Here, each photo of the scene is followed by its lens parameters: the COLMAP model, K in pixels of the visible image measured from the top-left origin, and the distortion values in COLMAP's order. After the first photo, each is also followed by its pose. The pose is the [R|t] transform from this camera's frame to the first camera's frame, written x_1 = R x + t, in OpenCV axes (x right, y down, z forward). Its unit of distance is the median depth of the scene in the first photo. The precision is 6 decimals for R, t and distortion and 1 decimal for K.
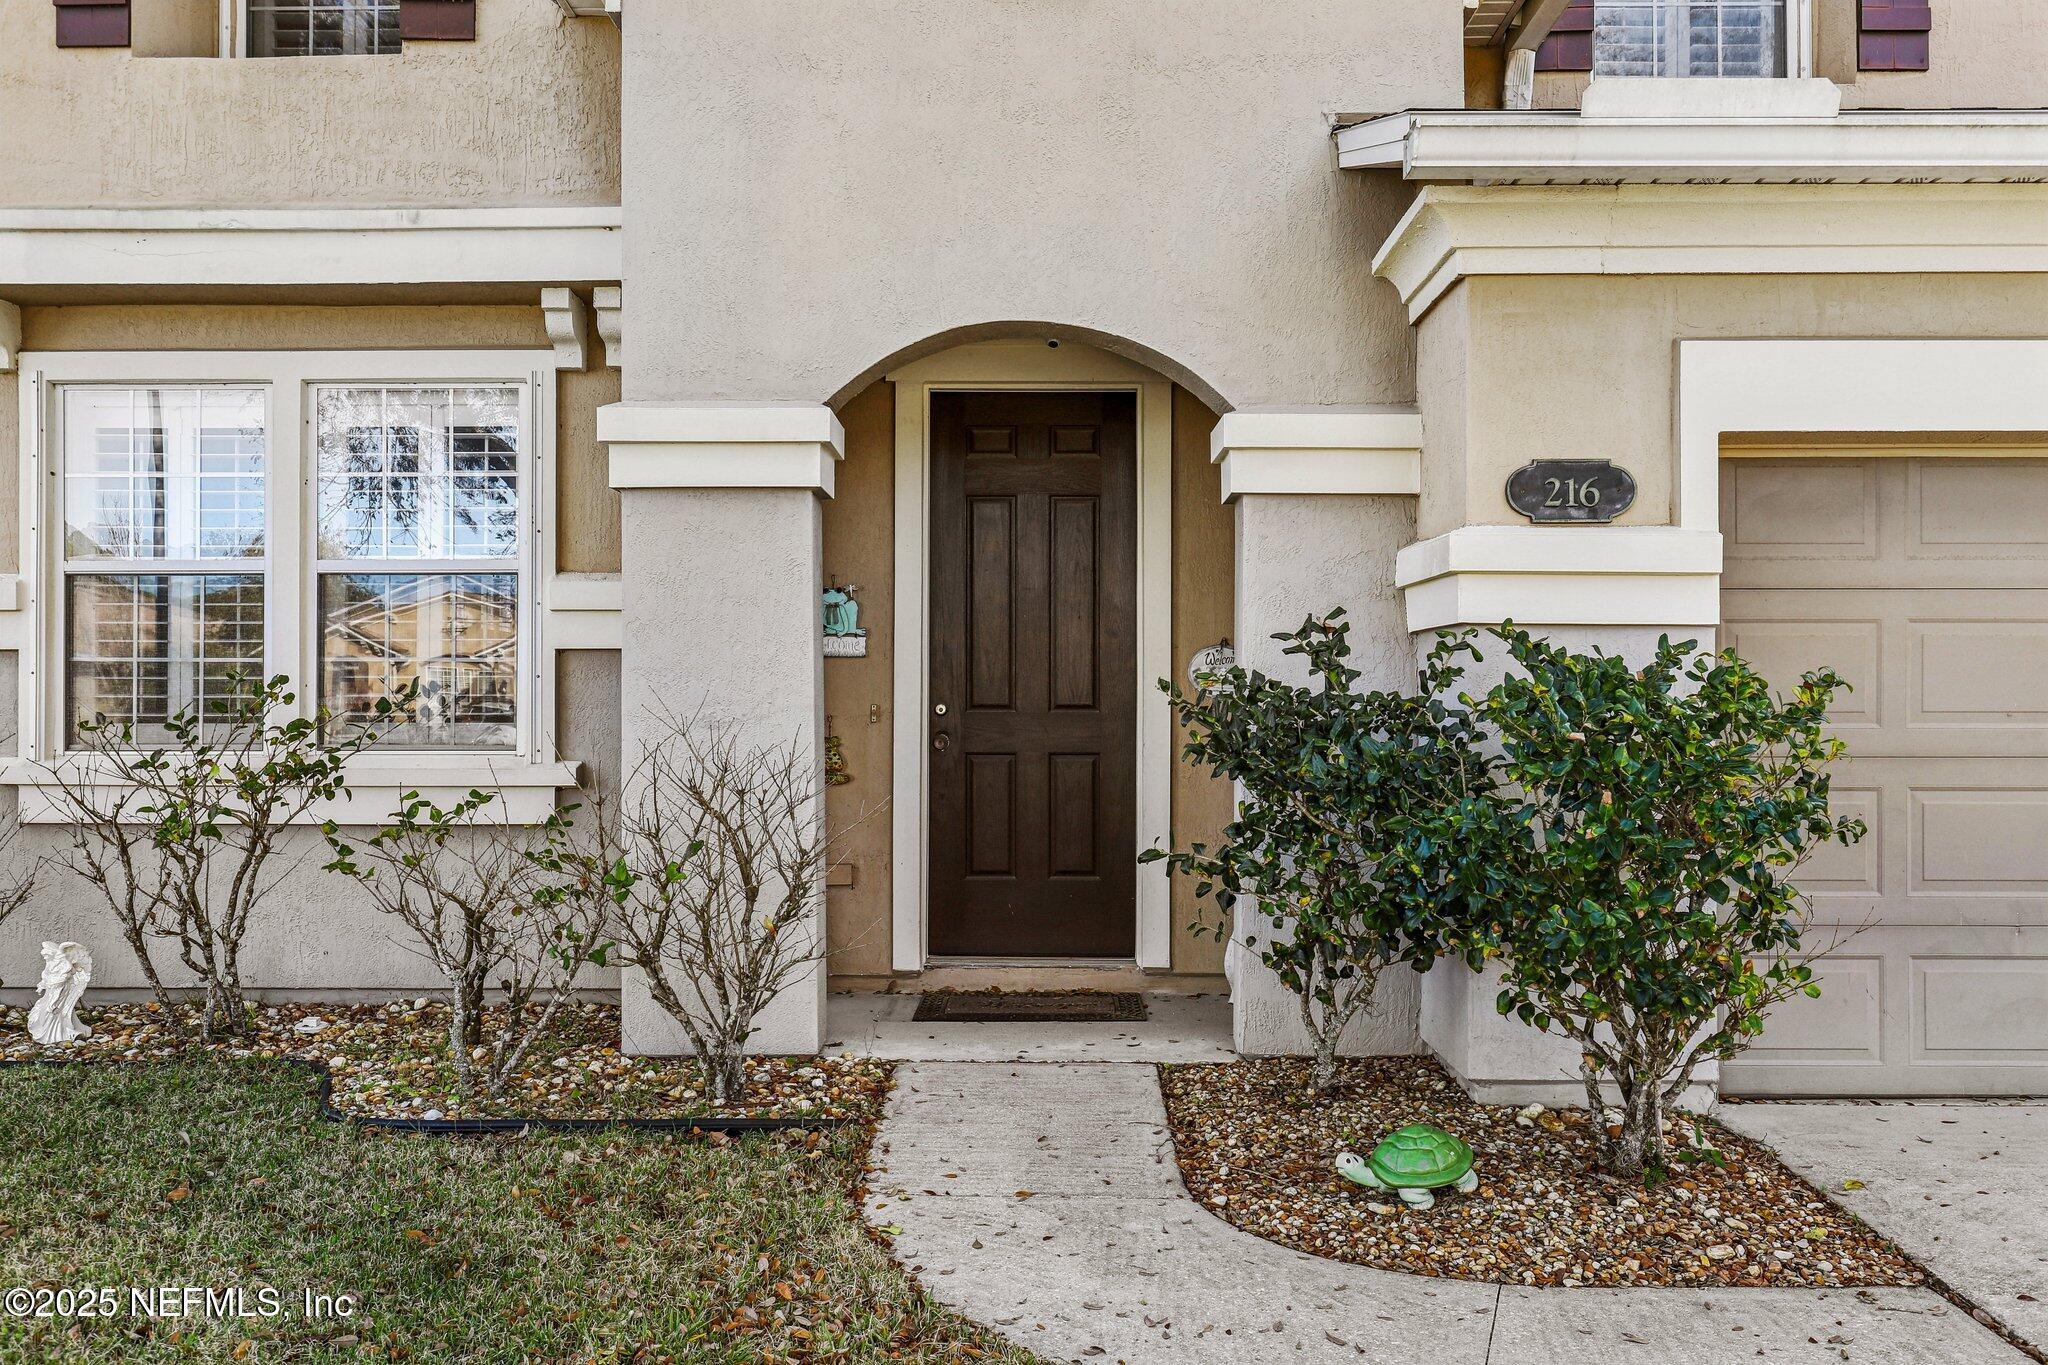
lens RADIAL K [[1596.2, 0, 1024.0], [0, 1596.2, 682.5], [0, 0, 1]] dist [-0.057863, -0.003385]
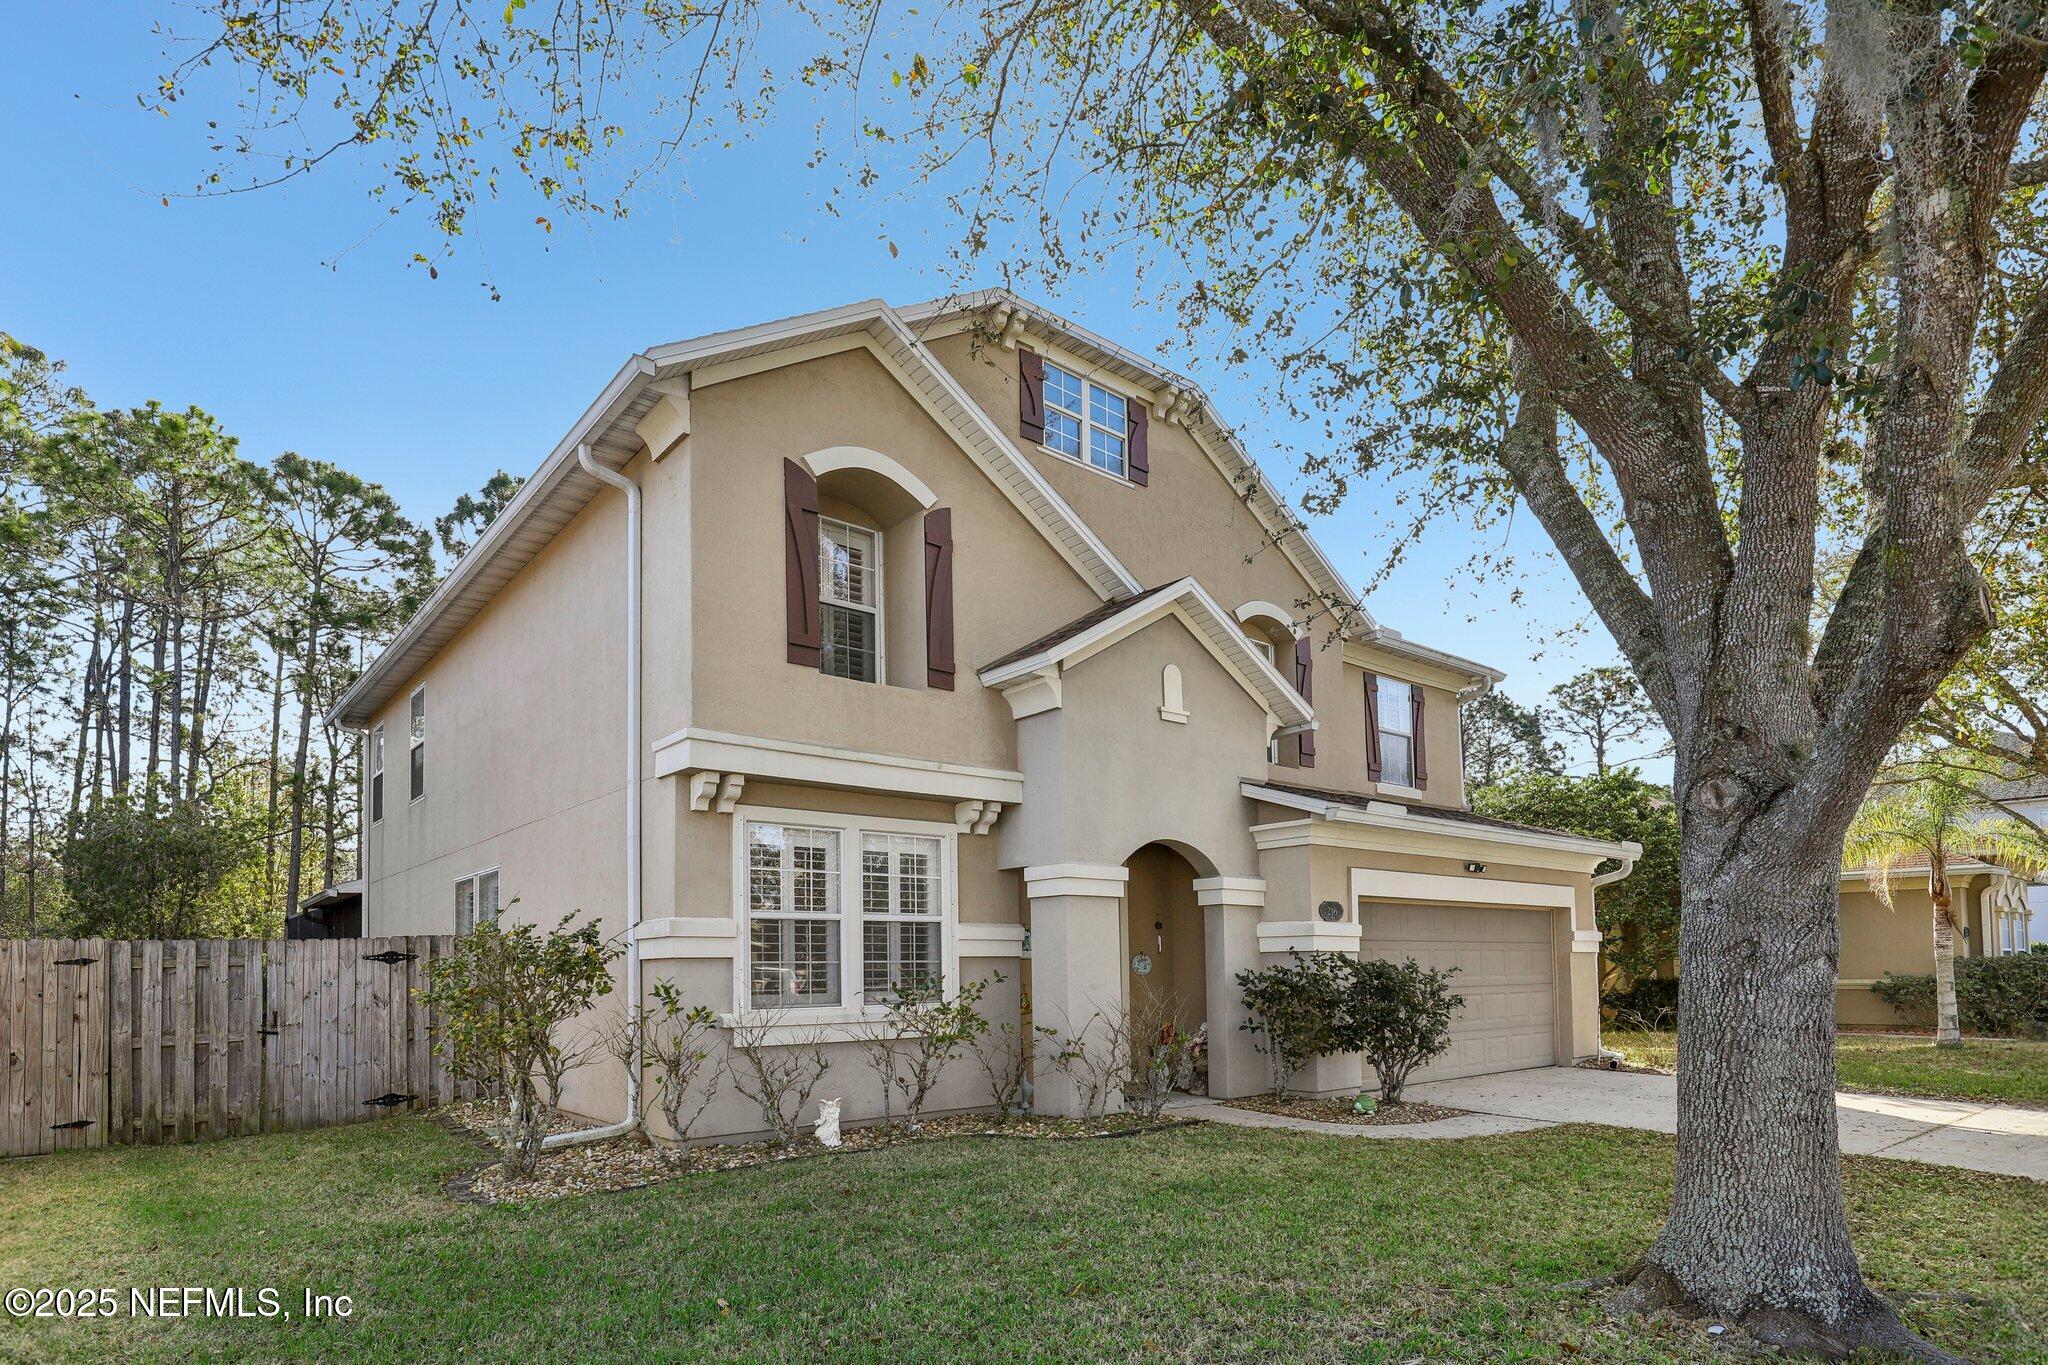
lens RADIAL K [[1071.1, 0, 1024.0], [0, 1071.1, 682.5], [0, 0, 1]] dist [-0.004314, -0.000485]
pose [[0.751586, 0.158196, 0.640385, -1.514196], [0.005845, 0.969181, -0.246280, -0.026428], [-0.659609, 0.188844, 0.727498, -0.320616]]
